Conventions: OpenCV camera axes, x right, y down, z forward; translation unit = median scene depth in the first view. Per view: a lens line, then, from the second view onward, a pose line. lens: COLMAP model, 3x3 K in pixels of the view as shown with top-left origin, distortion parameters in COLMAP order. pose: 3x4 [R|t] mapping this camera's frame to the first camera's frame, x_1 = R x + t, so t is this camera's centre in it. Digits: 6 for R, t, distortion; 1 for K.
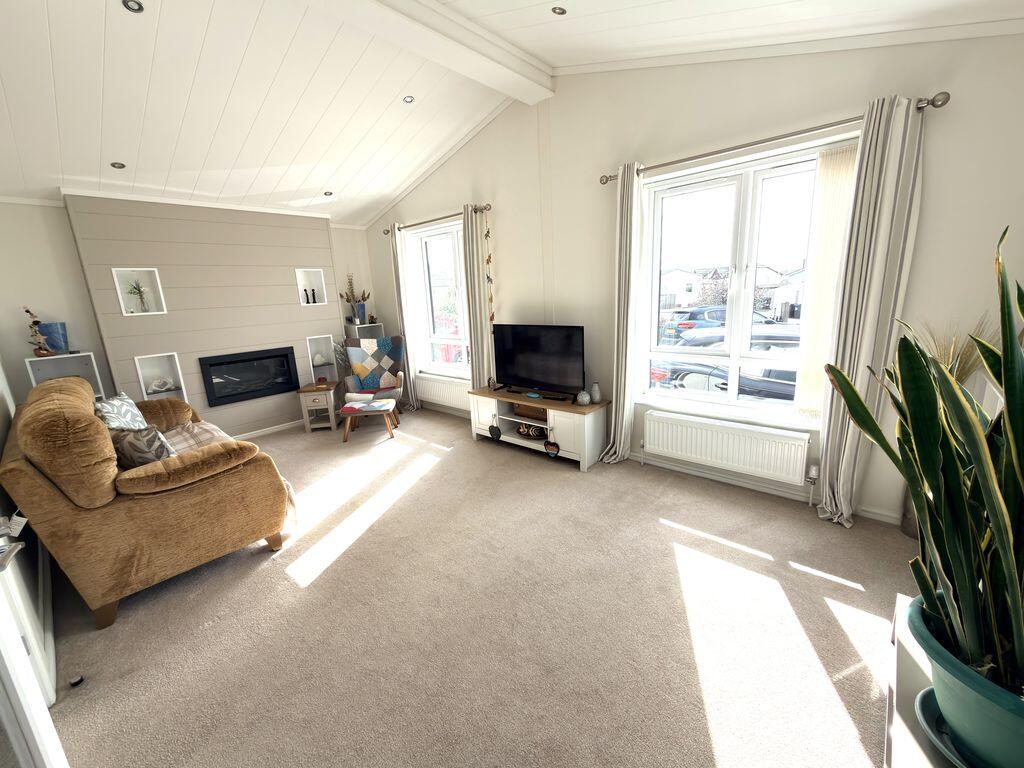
lens RADIAL K [[409.2, 0, 521.7], [0, 409.2, 382.0], [0, 0, 1]] dist [-0.000726, 0.000072]
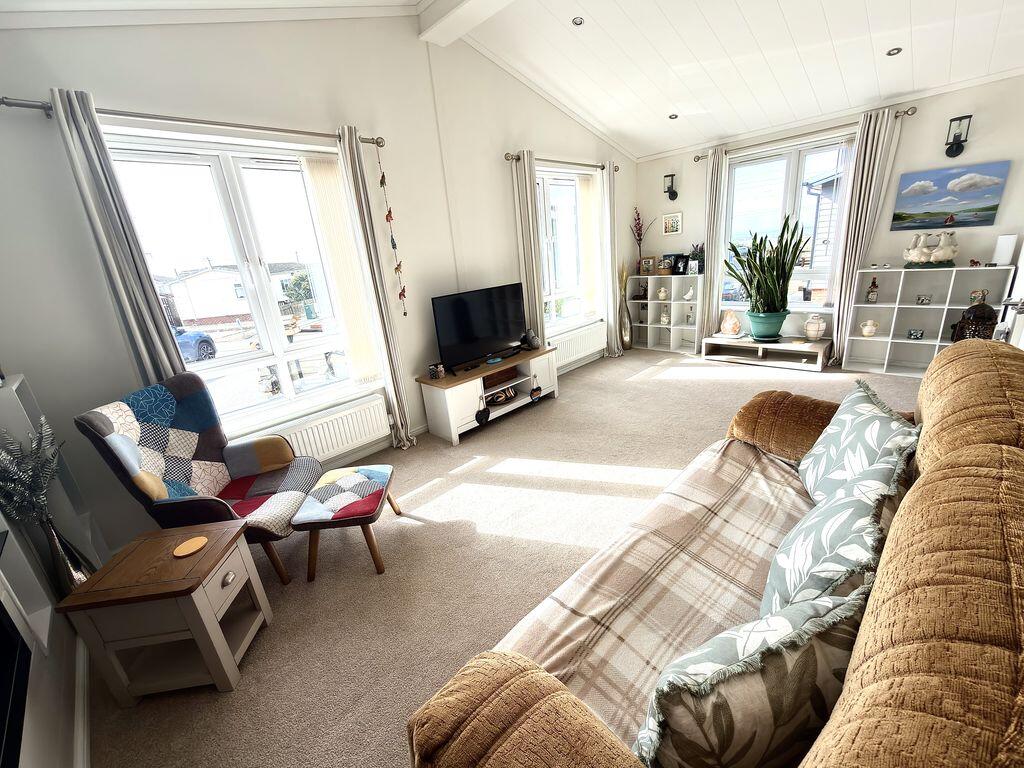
lens RADIAL K [[409.2, 0, 522.4], [0, 409.2, 383.4], [0, 0, 1]] dist [-0.000726, 0.000072]
pose [[0.083324, -0.276268, 0.957462, -0.890023], [0.304247, 0.921981, 0.239552, -0.128640], [-0.948942, 0.271345, 0.160877, 0.764010]]
